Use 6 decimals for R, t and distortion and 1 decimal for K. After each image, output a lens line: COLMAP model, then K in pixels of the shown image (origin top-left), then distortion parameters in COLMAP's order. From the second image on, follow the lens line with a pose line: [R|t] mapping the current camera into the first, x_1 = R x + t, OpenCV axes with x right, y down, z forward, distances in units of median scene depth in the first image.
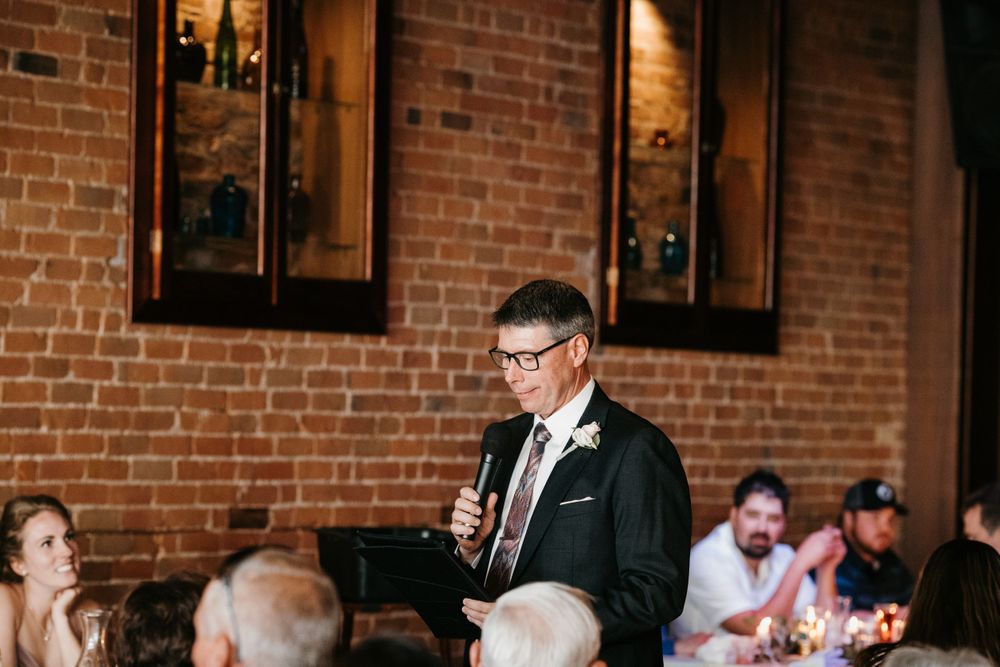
lens RADIAL K [[3798.4, 0, 500.0], [0, 3798.4, 333.5], [0, 0, 1]] dist [0.267244, -1.667162]
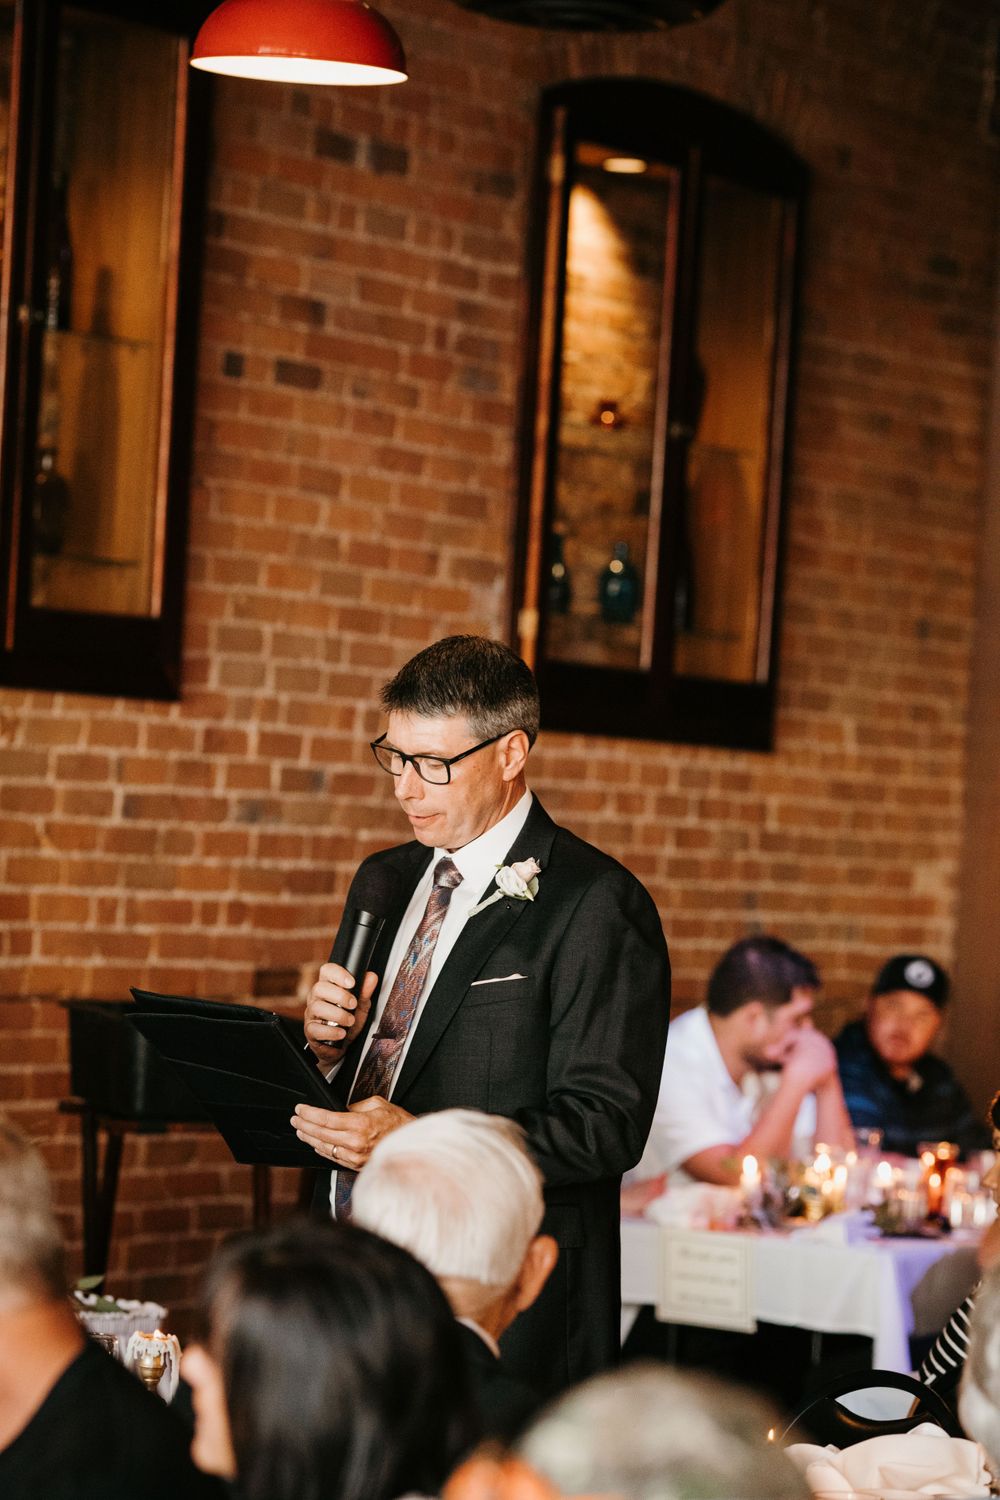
lens RADIAL K [[5697.6, 0, 507.5], [0, 5697.6, 742.5], [0, 0, 1]] dist [0.267244, -1.667162]
pose [[0.998691, 0.035867, 0.036475, -0.008759], [-0.036167, 0.999317, 0.007619, -0.002000], [-0.036177, -0.008928, 0.999306, 0.028444]]
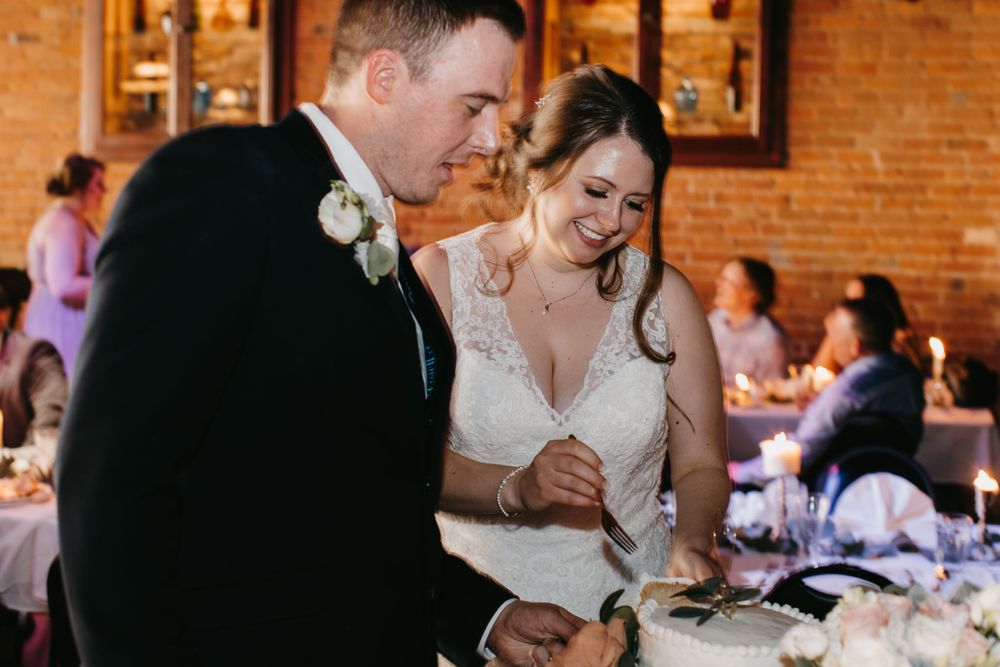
lens RADIAL K [[1484.4, 0, 500.0], [0, 1484.4, 333.5], [0, 0, 1]] dist [-0.112900, 0.045719]
pose [[0.259470, 0.053542, -0.964266, 0.585429], [0.000196, 0.998459, 0.055494, 0.036723], [0.965751, -0.014588, 0.259060, 0.857029]]
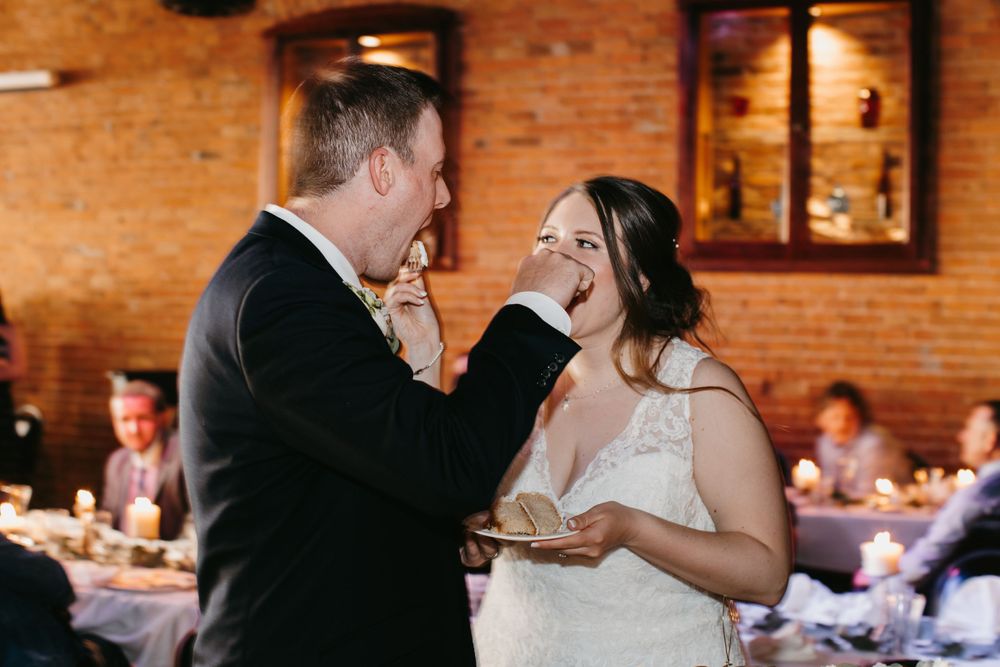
lens RADIAL K [[1484.4, 0, 500.0], [0, 1484.4, 333.5], [0, 0, 1]] dist [-0.112900, 0.045719]
pose [[0.129495, -0.016215, -0.991447, 0.602792], [-0.000244, 0.999866, -0.016384, 0.037004], [0.991580, 0.002364, 0.129474, 0.870293]]
